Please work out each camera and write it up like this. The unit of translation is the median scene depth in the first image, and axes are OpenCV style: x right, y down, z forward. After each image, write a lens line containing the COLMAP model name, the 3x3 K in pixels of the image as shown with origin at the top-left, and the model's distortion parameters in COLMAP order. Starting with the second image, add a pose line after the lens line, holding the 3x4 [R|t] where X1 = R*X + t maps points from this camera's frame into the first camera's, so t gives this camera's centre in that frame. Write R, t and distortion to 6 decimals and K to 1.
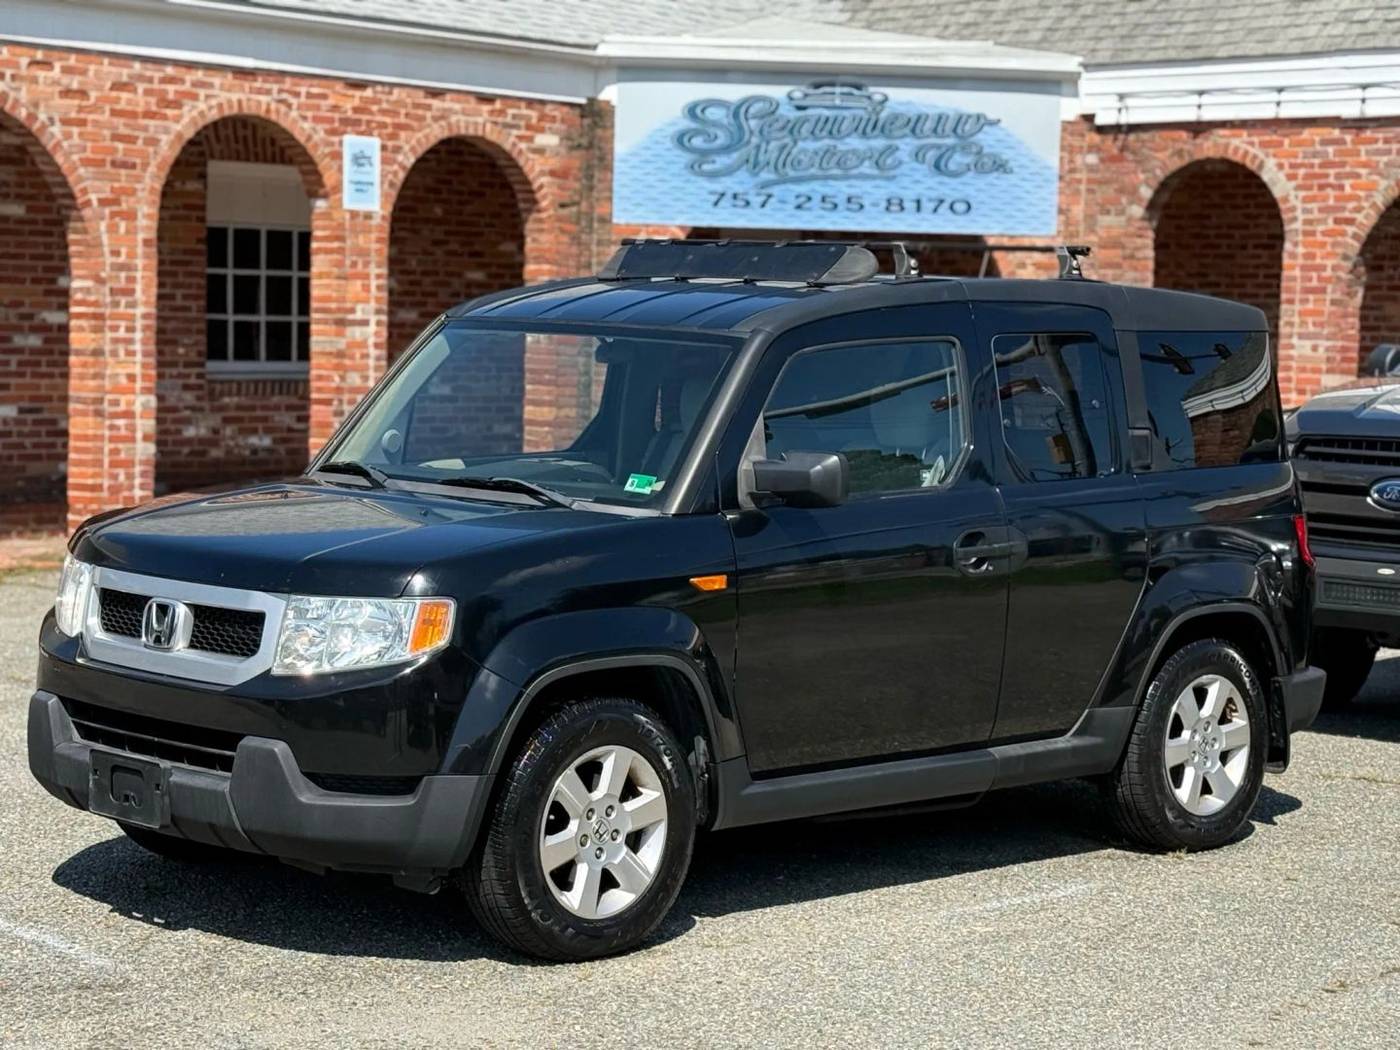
lens RADIAL K [[2889.6, 0, 692.9], [0, 2889.6, 526.9], [0, 0, 1]] dist [0.146602, -0.074819]
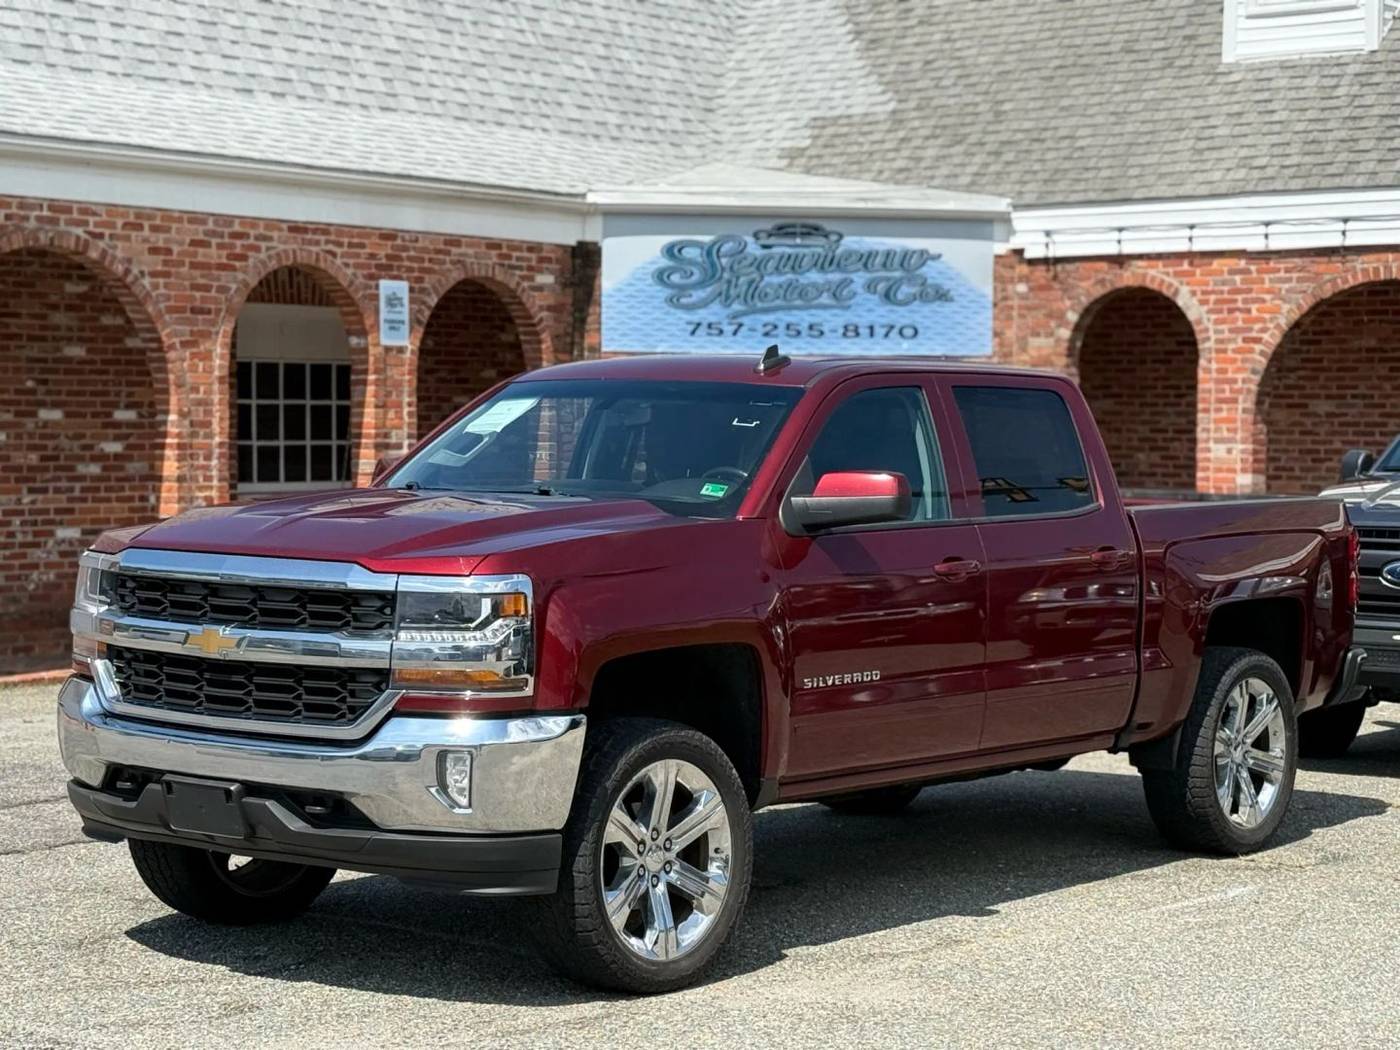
lens RADIAL K [[2841.7, 0, 700.0], [0, 2841.7, 525.0], [0, 0, 1]] dist [0.139571, -0.015359]
pose [[0.996180, -0.023283, 0.084158, -0.088203], [0.026386, 0.999005, -0.035947, 0.002437], [-0.083237, 0.038030, 0.995804, -0.097877]]
